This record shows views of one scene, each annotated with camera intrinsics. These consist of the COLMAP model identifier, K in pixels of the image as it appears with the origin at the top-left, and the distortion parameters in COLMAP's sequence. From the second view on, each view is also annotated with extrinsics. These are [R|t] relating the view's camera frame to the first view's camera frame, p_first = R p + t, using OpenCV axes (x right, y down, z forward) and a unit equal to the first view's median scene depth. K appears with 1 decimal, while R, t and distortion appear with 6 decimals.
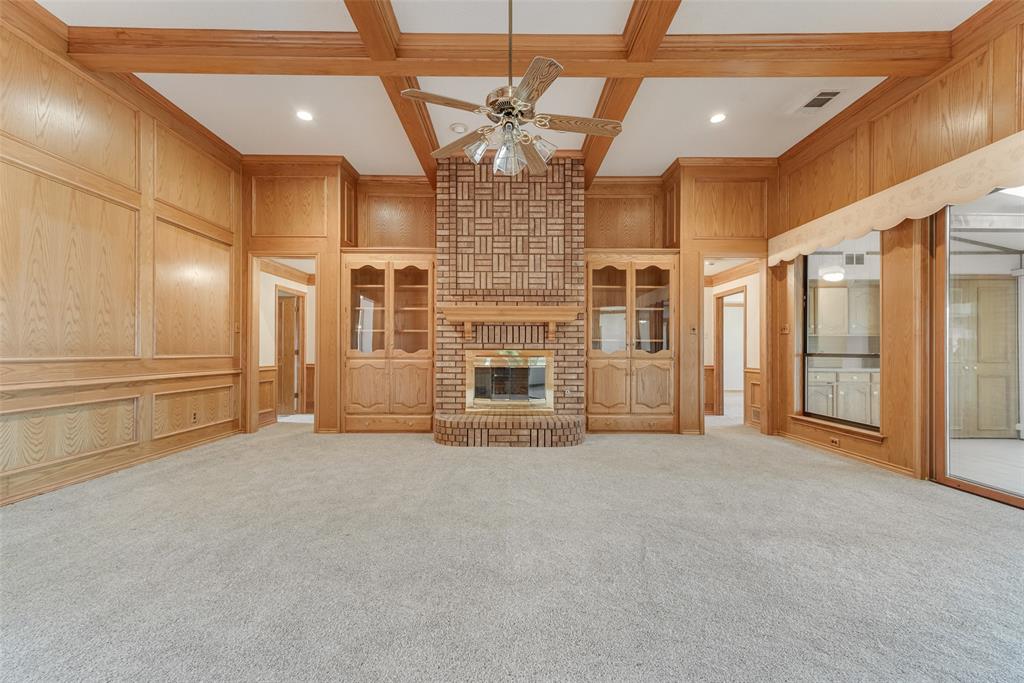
lens RADIAL K [[400.6, 0, 514.1], [0, 400.6, 350.6], [0, 0, 1]] dist [0.006996, -0.000248]
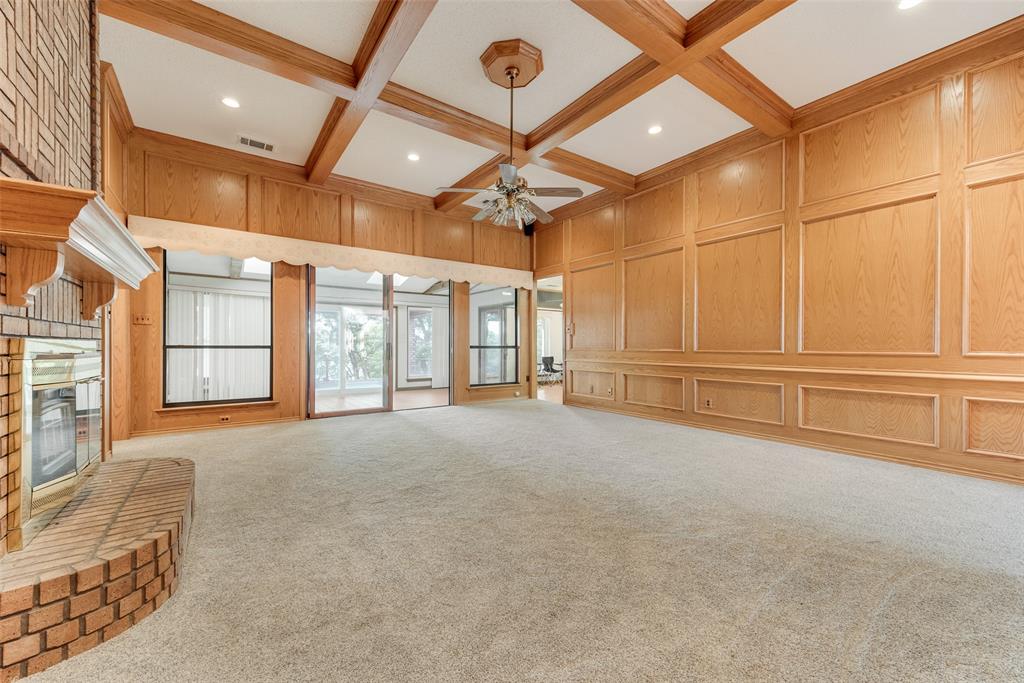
lens RADIAL K [[408.4, 0, 513.5], [0, 408.4, 343.5], [0, 0, 1]] dist [0.006659, -0.000076]
pose [[-0.583852, -0.000783, 0.811859, -0.596105], [-0.004499, 0.999987, -0.002271, 0.000232], [-0.811847, -0.004979, -0.583849, 0.883419]]
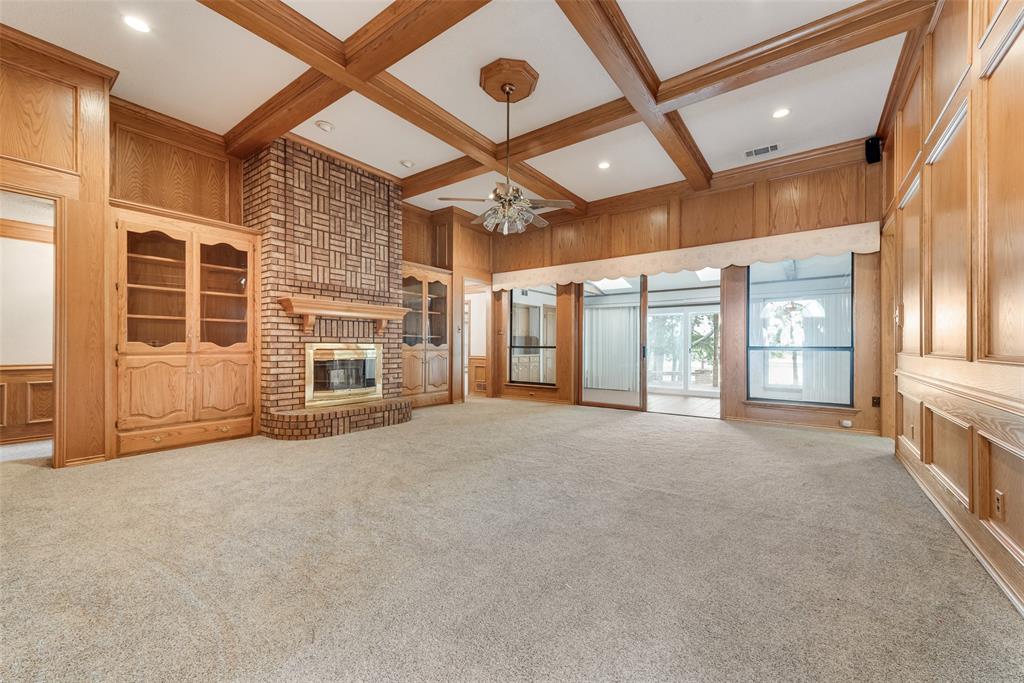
lens RADIAL K [[400.6, 0, 514.1], [0, 400.6, 350.6], [0, 0, 1]] dist [0.006996, -0.000248]
pose [[0.589945, -0.010899, 0.807370, -0.609780], [-0.003021, 0.999872, 0.015705, -0.000647], [-0.807438, -0.011705, 0.589837, 0.005055]]
